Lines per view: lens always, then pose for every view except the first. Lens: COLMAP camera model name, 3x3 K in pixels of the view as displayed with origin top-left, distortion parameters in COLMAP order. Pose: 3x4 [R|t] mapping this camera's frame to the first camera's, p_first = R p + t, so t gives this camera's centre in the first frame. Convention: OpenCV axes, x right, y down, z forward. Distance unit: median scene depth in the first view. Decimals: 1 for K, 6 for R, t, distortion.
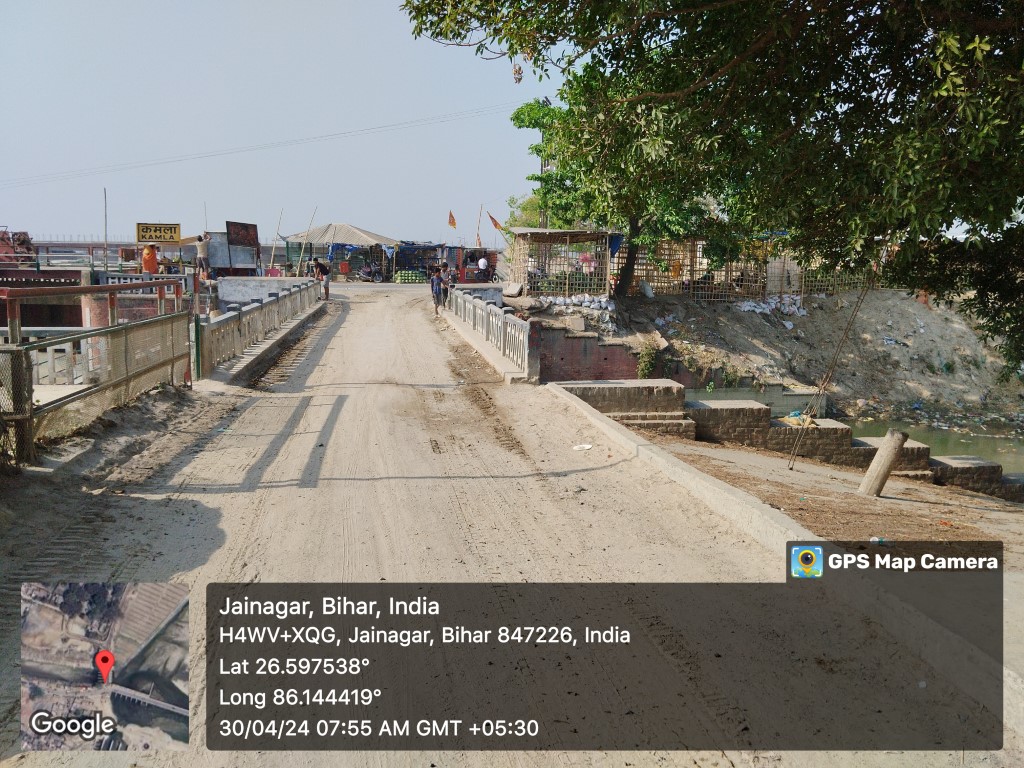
lens RADIAL K [[847.5, 0, 507.0], [0, 847.5, 406.2], [0, 0, 1]] dist [0.070360, -0.001567]
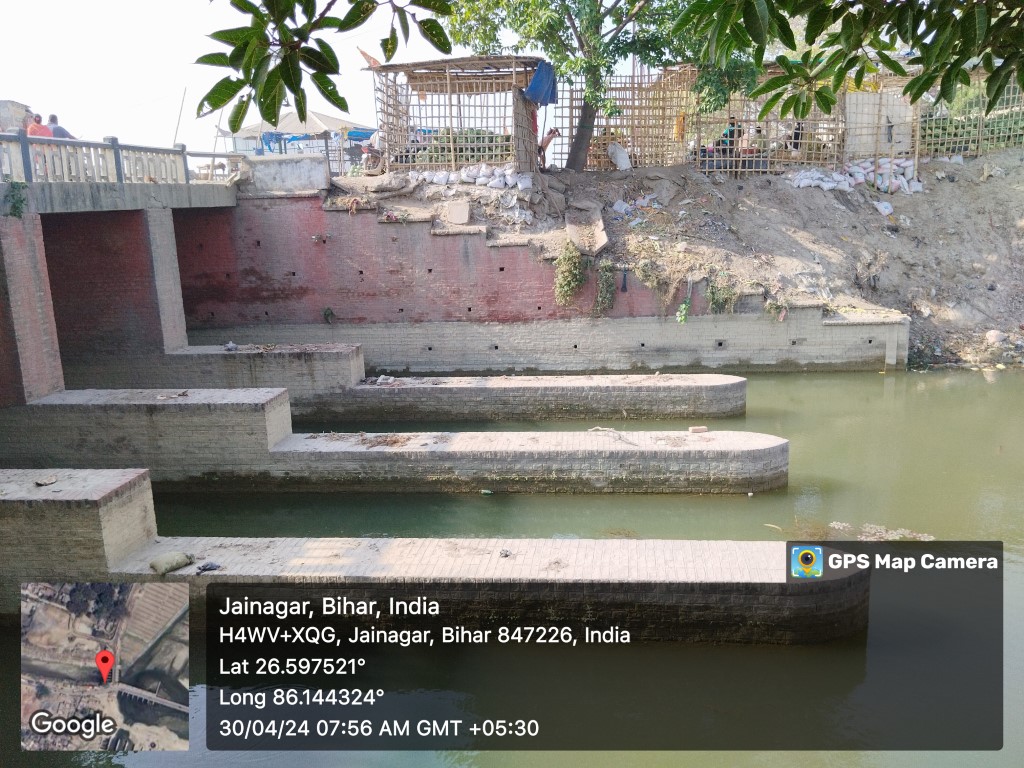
lens RADIAL K [[853.0, 0, 512.0], [0, 853.0, 384.0], [0, 0, 1]] dist [0.073229, -0.142201]
pose [[0.964423, 0.006411, -0.264287, 0.273298], [0.006571, 0.998816, 0.048208, -0.003030], [0.264283, -0.048230, 0.963238, 0.393732]]
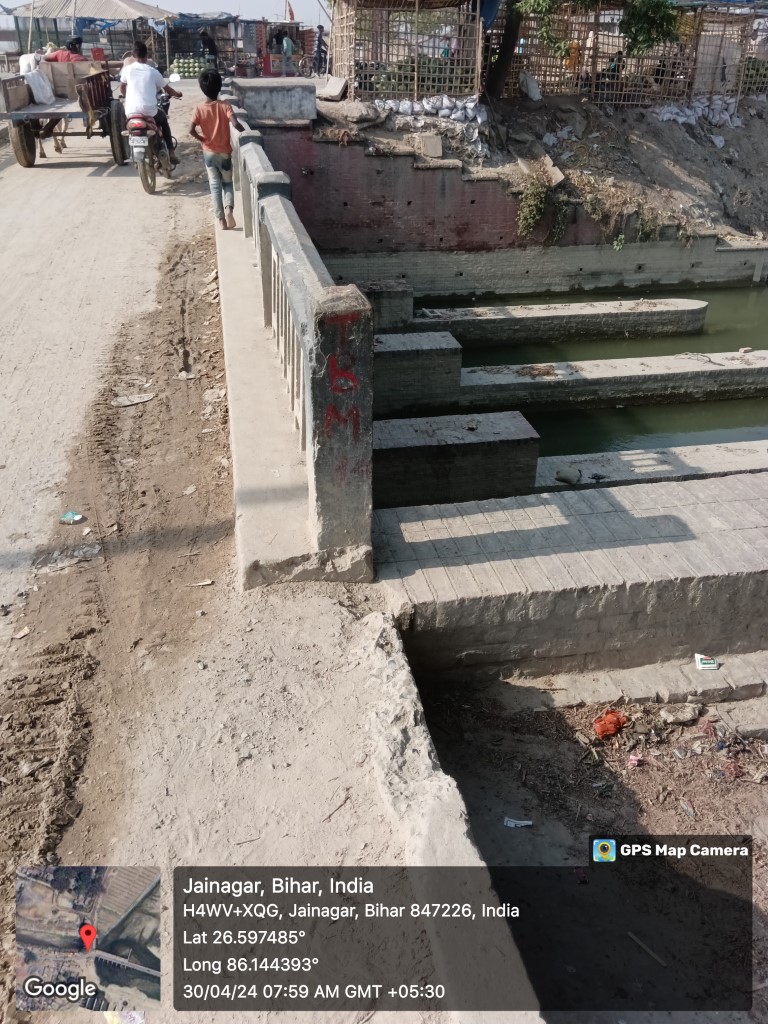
lens RADIAL K [[833.6, 0, 384.0], [0, 833.6, 512.0], [0, 0, 1]] dist [0.055967, -0.110368]
pose [[0.998853, -0.025984, 0.040225, 0.011611], [0.011245, 0.943766, 0.330424, -0.042166], [-0.046548, -0.329593, 0.942975, 0.276120]]
